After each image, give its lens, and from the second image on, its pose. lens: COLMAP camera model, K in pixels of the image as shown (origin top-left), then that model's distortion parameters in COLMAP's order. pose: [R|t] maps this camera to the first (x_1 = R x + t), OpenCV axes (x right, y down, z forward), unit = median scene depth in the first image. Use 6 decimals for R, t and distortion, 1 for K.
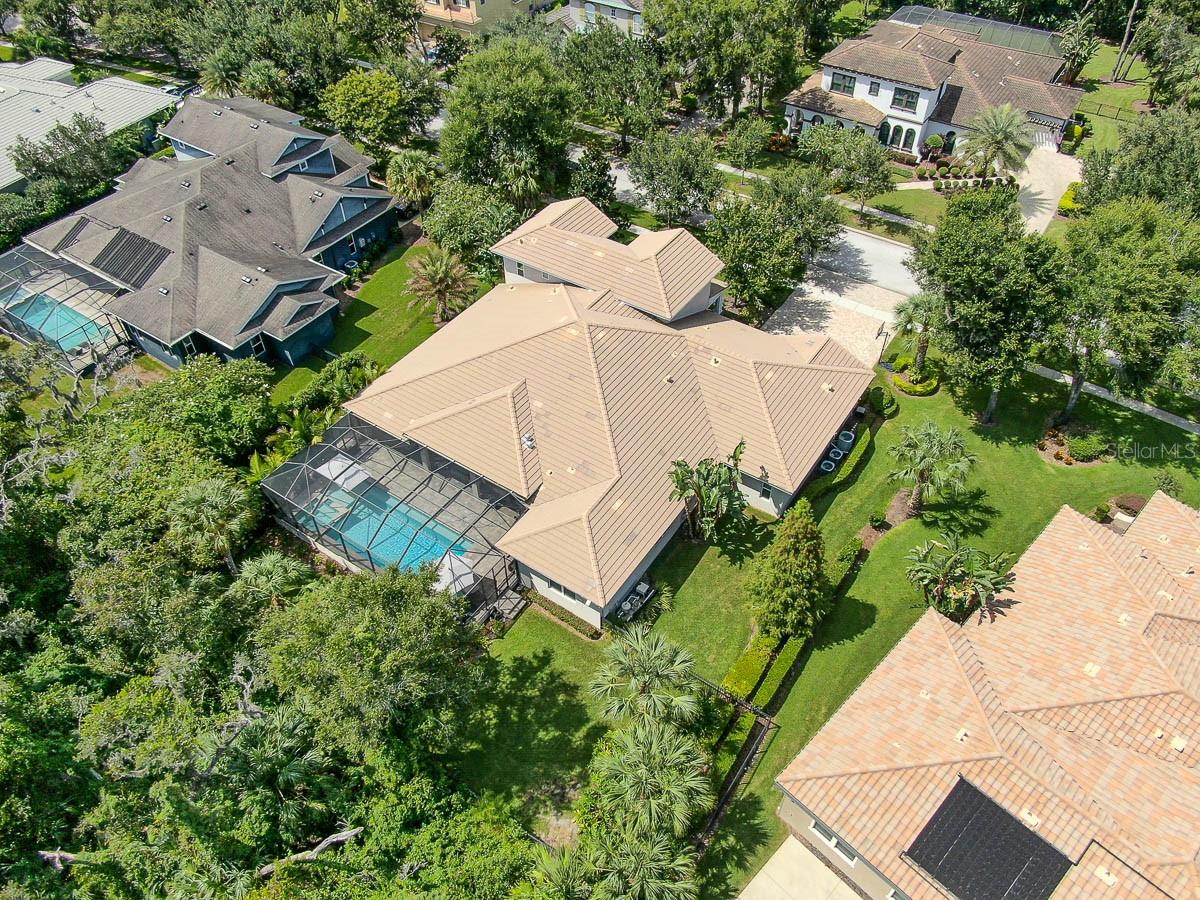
lens RADIAL K [[865.1, 0, 600.0], [0, 865.1, 450.0], [0, 0, 1]] dist [-0.011731, 0.000404]
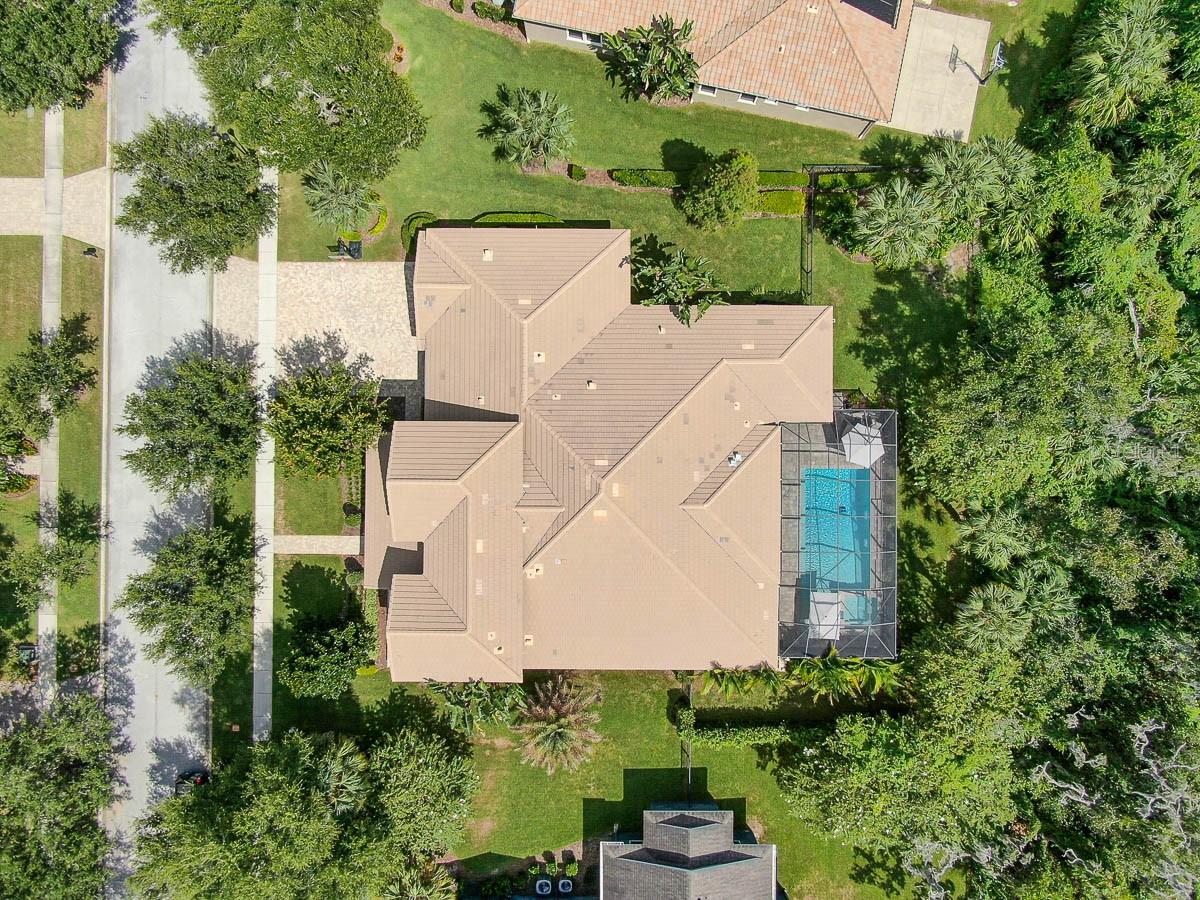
lens RADIAL K [[863.1, 0, 598.6], [0, 863.1, 440.5], [0, 0, 1]] dist [-0.000002, -0.001547]
pose [[-0.556473, -0.830608, 0.020666, 0.003430], [0.597680, -0.382895, 0.704393, -0.655587], [-0.577162, 0.404328, 0.709509, 0.287304]]
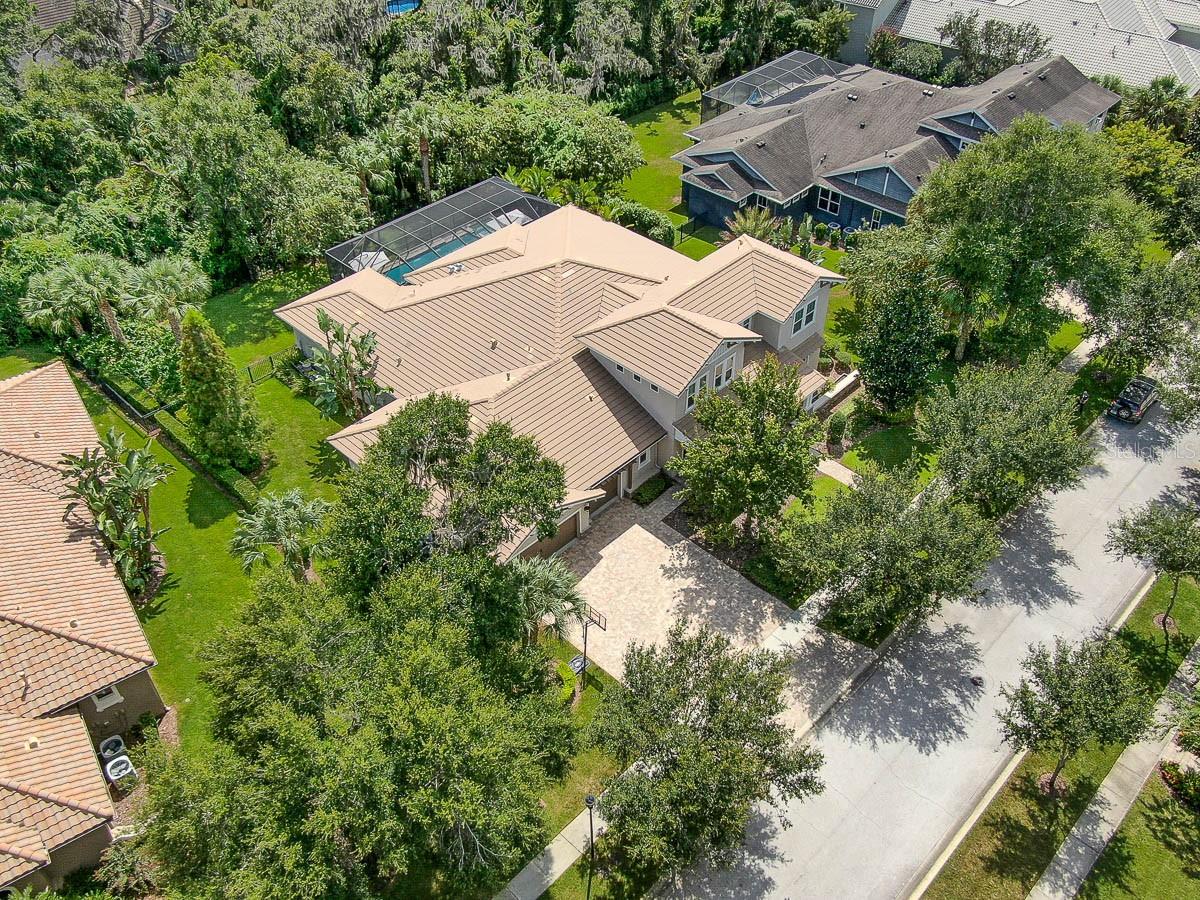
lens RADIAL K [[999.8, 0, 600.0], [0, 999.8, 450.0], [0, 0, 1]] dist [0.034776, -0.002542]
pose [[-0.171995, 0.658402, -0.732751, 0.753627], [-0.696014, 0.445169, 0.563372, -0.586132], [0.697124, 0.606903, 0.381690, 0.633373]]
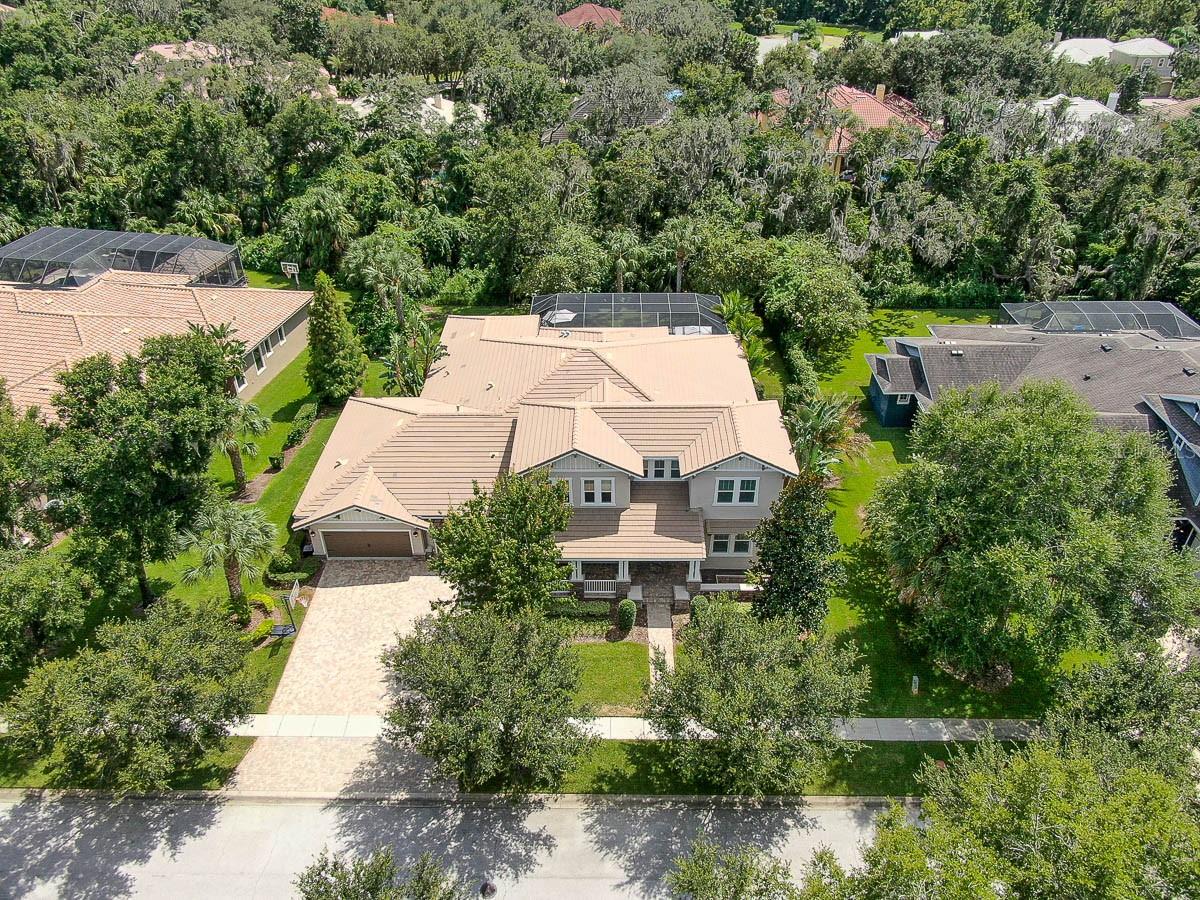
lens RADIAL K [[865.1, 0, 600.0], [0, 865.1, 450.0], [0, 0, 1]] dist [-0.011731, 0.000404]
pose [[-0.831376, 0.323156, -0.452088, 0.382862], [-0.386367, 0.248591, 0.888213, -0.863167], [0.399417, 0.913111, -0.081816, 1.020956]]
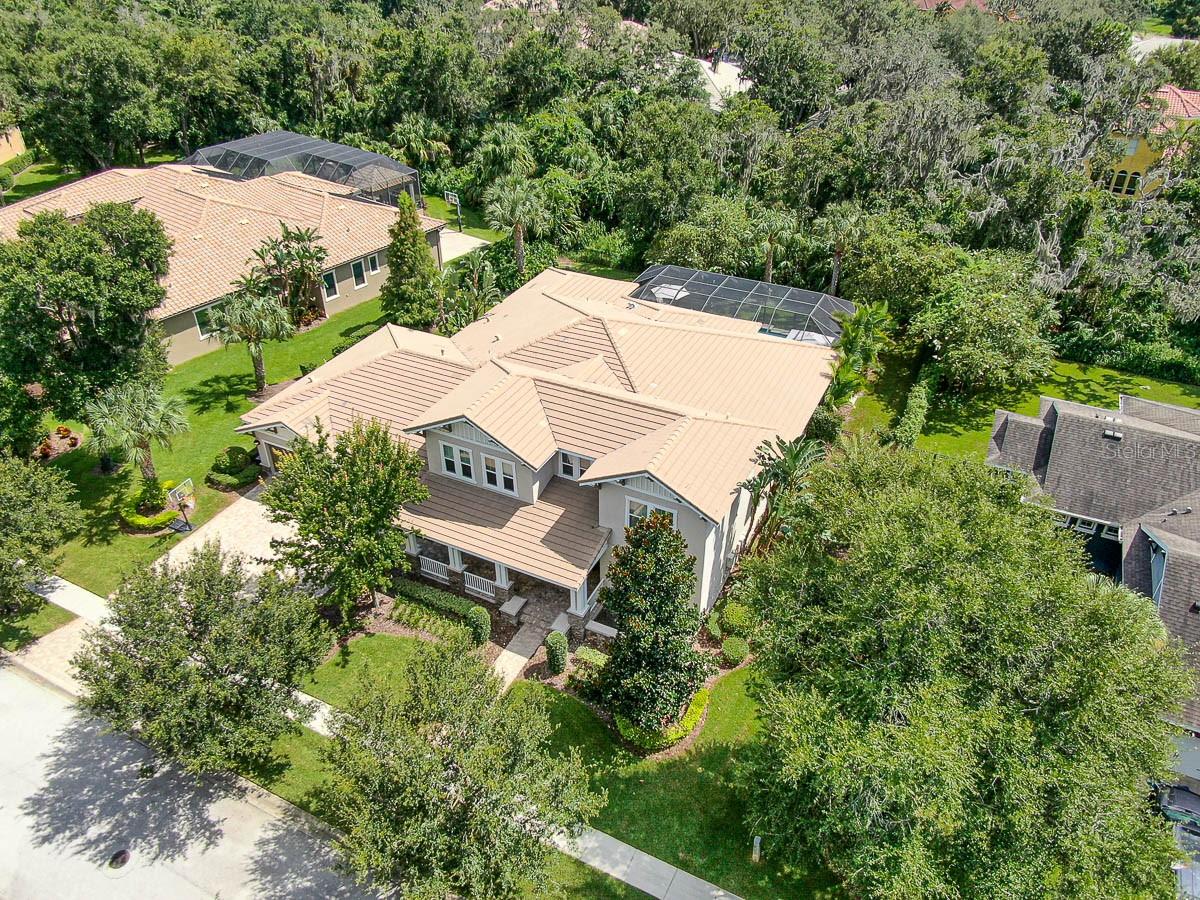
lens RADIAL K [[865.1, 0, 600.0], [0, 865.1, 450.0], [0, 0, 1]] dist [-0.011731, 0.000404]
pose [[-0.991416, 0.084337, -0.099909, 0.056476], [-0.083274, 0.181799, 0.979803, -0.813805], [0.100797, 0.979712, -0.173215, 1.088204]]
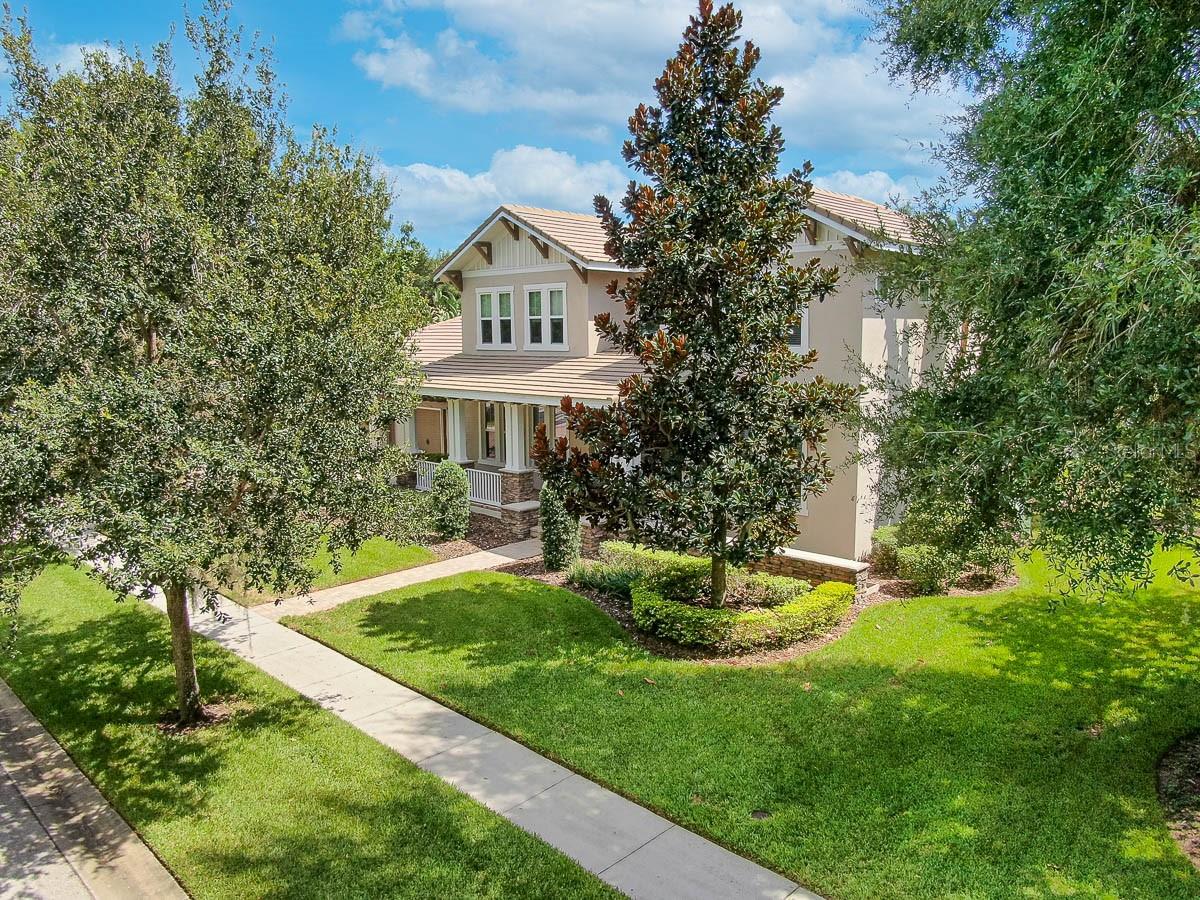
lens RADIAL K [[865.1, 0, 600.0], [0, 865.1, 450.0], [0, 0, 1]] dist [-0.011731, 0.000404]
pose [[-0.985510, -0.006433, 0.169498, -0.023575], [0.131948, 0.598859, 0.789910, -0.479220], [-0.106587, 0.800829, -0.589332, 1.268605]]
